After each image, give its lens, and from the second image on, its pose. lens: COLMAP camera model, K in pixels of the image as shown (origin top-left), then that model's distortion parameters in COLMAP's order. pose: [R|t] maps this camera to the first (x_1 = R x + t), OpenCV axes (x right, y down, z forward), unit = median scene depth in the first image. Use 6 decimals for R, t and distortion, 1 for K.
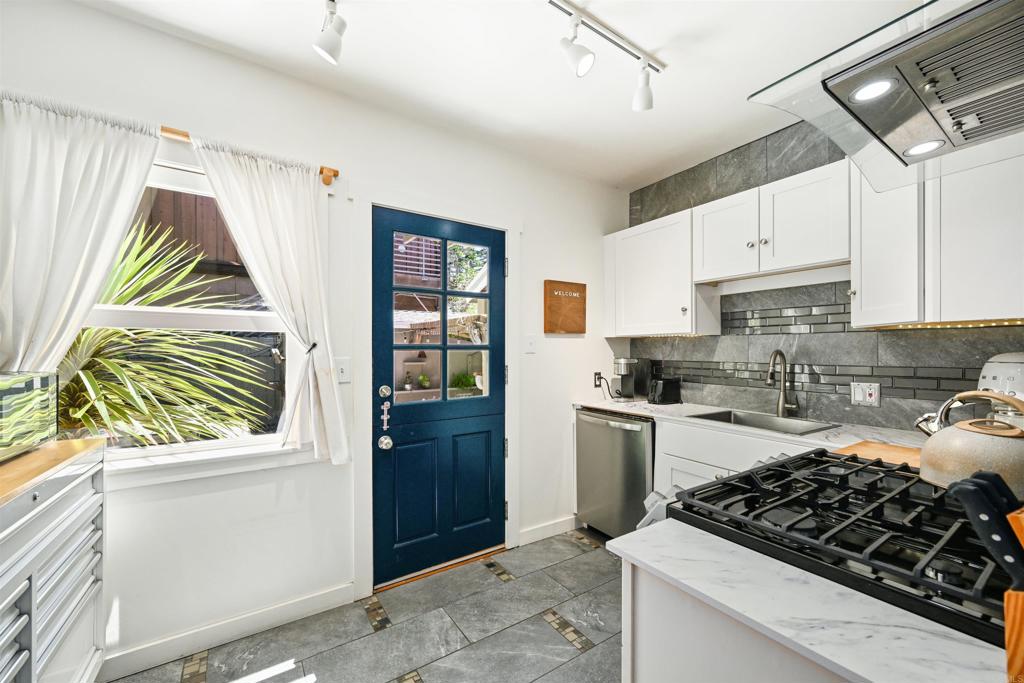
lens RADIAL K [[403.9, 0, 511.7], [0, 403.9, 349.0], [0, 0, 1]] dist [-0.000319, 0.000082]
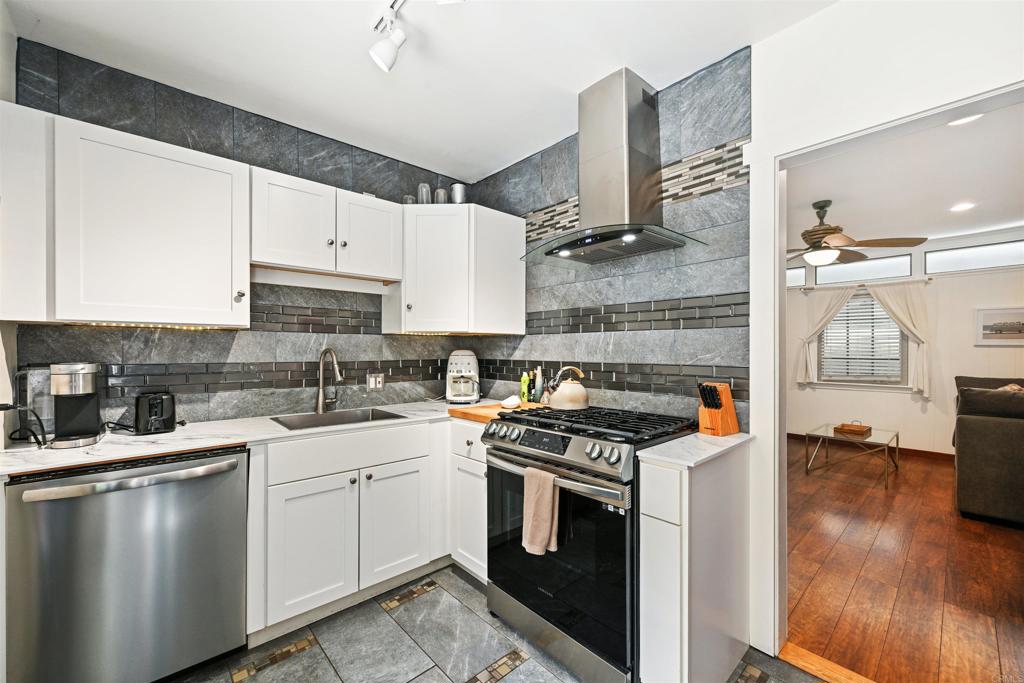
lens RADIAL K [[403.9, 0, 508.7], [0, 403.9, 346.7], [0, 0, 1]] dist [-0.000319, 0.000082]
pose [[-0.147587, 0.006252, 0.989029, -0.375135], [-0.005583, 0.999959, -0.007155, 0.002442], [-0.989033, -0.006578, -0.147546, 0.594323]]
